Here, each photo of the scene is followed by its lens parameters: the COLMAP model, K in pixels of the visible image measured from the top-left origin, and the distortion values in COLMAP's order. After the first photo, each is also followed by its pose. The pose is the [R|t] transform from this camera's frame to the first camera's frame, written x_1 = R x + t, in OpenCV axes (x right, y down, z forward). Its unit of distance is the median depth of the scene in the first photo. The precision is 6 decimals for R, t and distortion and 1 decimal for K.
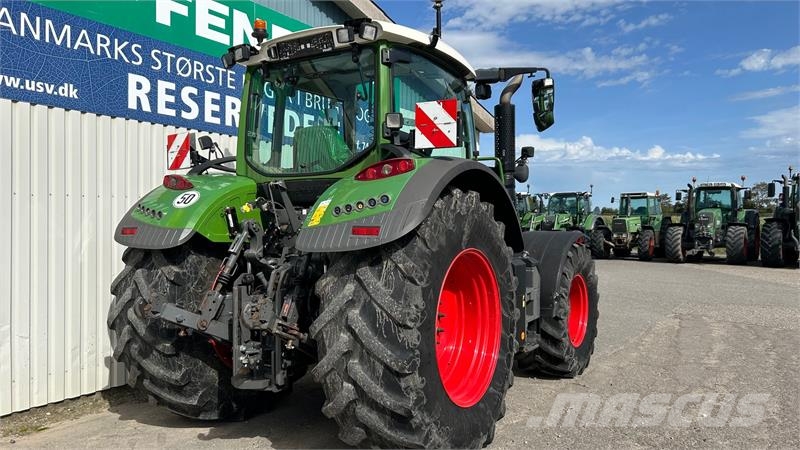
lens RADIAL K [[601.5, 0, 403.7], [0, 601.5, 222.0], [0, 0, 1]] dist [0.017098, -0.009579]
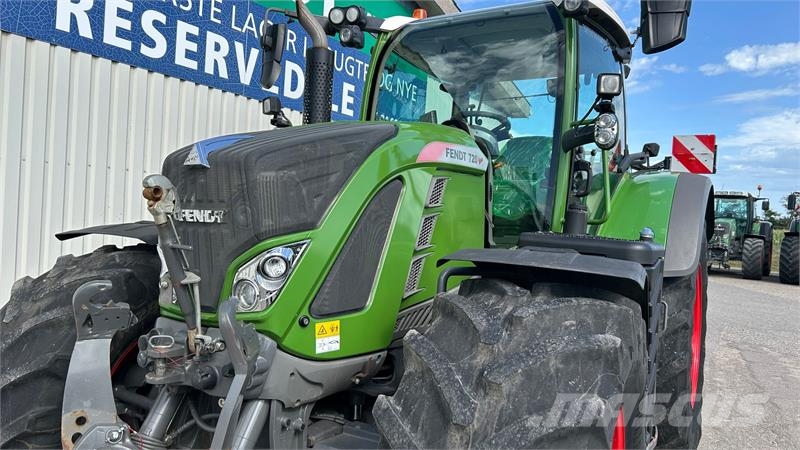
lens RADIAL K [[600.5, 0, 407.0], [0, 600.5, 221.8], [0, 0, 1]] dist [0.028765, -0.027376]
pose [[0.998153, 0.052339, 0.030847, -0.092418], [-0.052701, 0.998549, 0.011051, -0.004429], [-0.030223, -0.012656, 0.999463, 0.370531]]
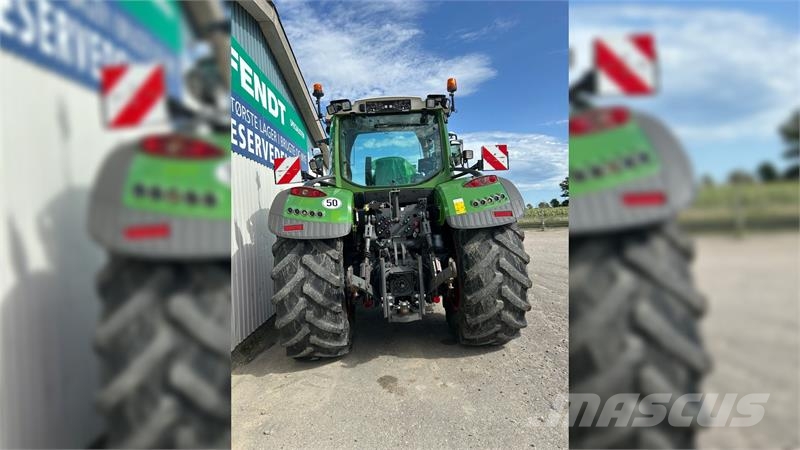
lens RADIAL K [[339.6, 0, 393.5], [0, 339.6, 222.4], [0, 0, 1]] dist [0.019324, -0.001000]
pose [[0.835523, -0.052404, 0.546950, -0.640723], [0.057014, 0.998337, 0.008557, 0.009079], [-0.546489, 0.024034, 0.837121, 0.233496]]
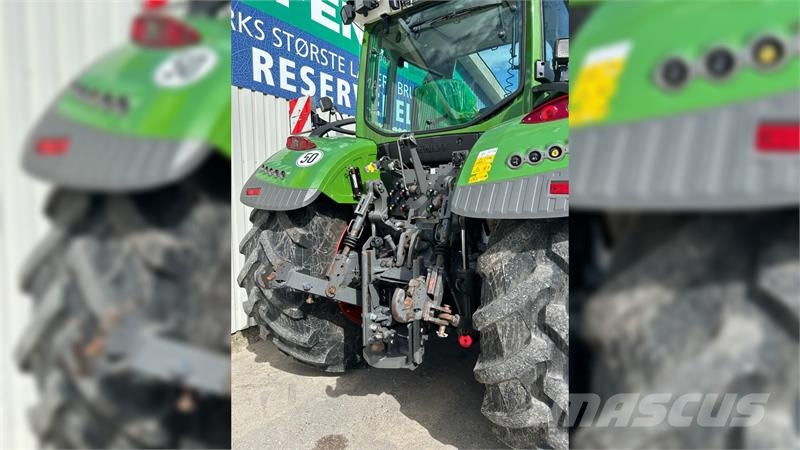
lens RADIAL K [[339.6, 0, 403.0], [0, 339.6, 223.8], [0, 0, 1]] dist [0.019324, -0.001000]
pose [[0.997832, 0.006895, -0.065455, -0.165365], [-0.000485, 0.995241, 0.097438, 0.012248], [0.065815, -0.097195, 0.993087, 0.434065]]
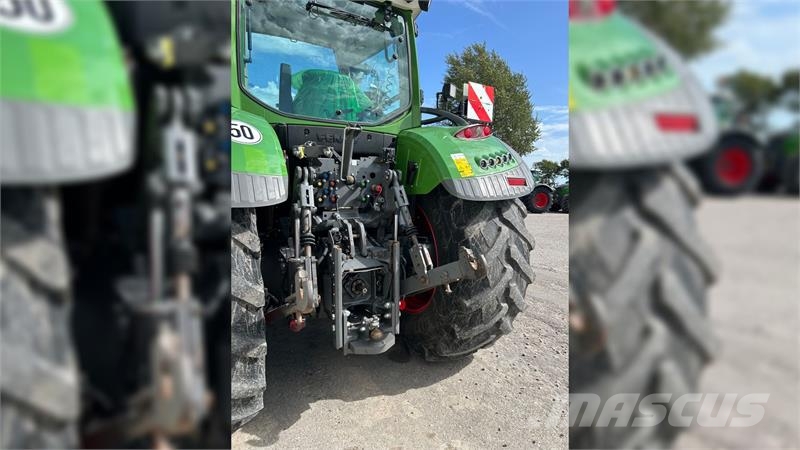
lens RADIAL K [[339.6, 0, 399.3], [0, 339.6, 230.0], [0, 0, 1]] dist [0.019324, -0.001000]
pose [[0.495797, -0.105224, 0.862040, -0.575511], [-0.009837, 0.991888, 0.126732, 0.019423], [-0.868383, -0.071314, 0.490740, 0.612753]]
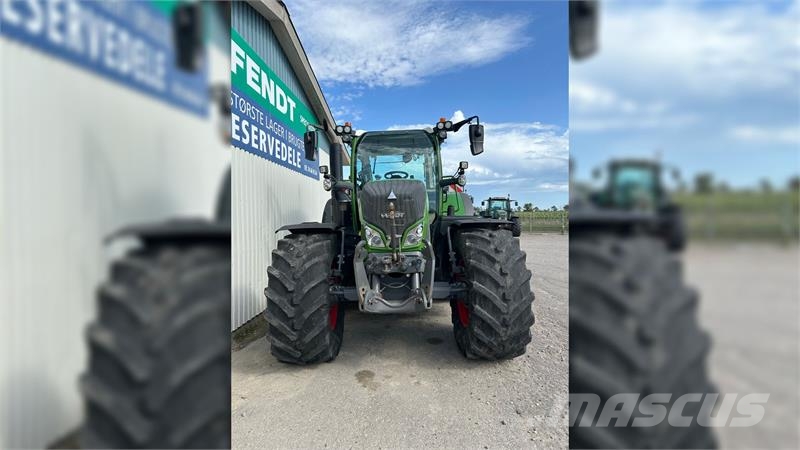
lens RADIAL K [[339.6, 0, 397.3], [0, 339.6, 220.5], [0, 0, 1]] dist [0.019324, -0.001000]
pose [[0.865769, -0.021798, 0.499969, -0.577312], [0.018662, 0.999762, 0.011273, 0.006659], [-0.500096, -0.000430, 0.865970, 0.178636]]
